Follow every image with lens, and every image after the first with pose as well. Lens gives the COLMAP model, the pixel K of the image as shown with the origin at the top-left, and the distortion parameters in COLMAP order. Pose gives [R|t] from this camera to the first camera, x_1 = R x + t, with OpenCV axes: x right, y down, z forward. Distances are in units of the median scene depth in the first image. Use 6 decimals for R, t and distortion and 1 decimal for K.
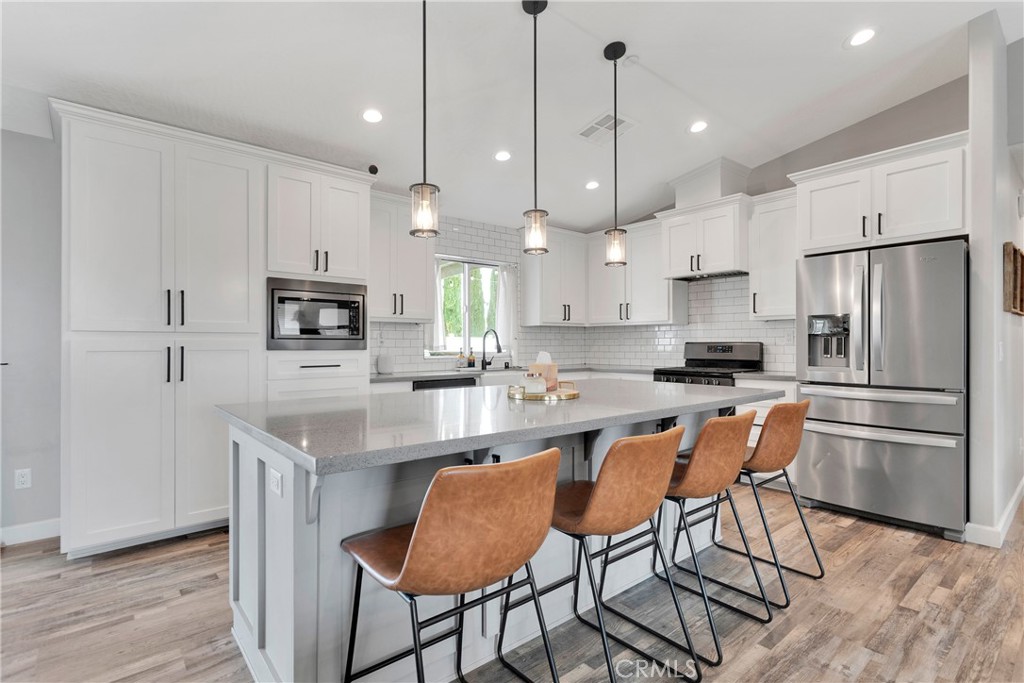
lens RADIAL K [[496.4, 0, 515.0], [0, 496.4, 343.2], [0, 0, 1]] dist [0.000433, 0.000941]
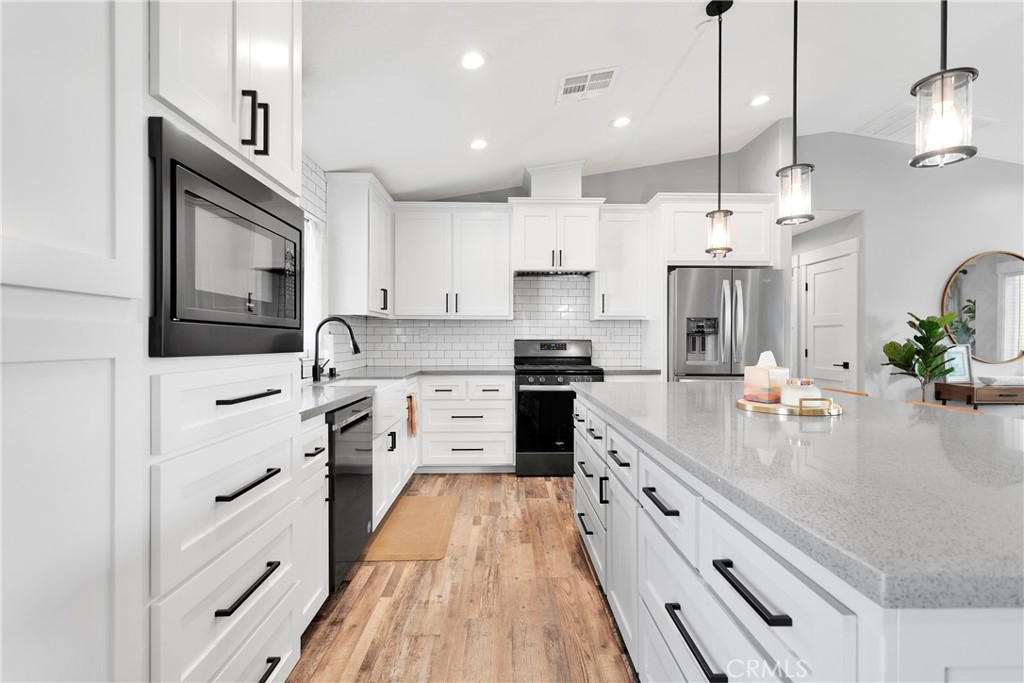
lens RADIAL K [[479.8, 0, 516.9], [0, 479.8, 344.1], [0, 0, 1]] dist [-0.000426, 0.000246]
pose [[0.628834, 0.002094, 0.777537, -0.533838], [-0.006772, 0.999973, 0.002784, 0.006455], [-0.777510, -0.007017, 0.628832, 0.595290]]
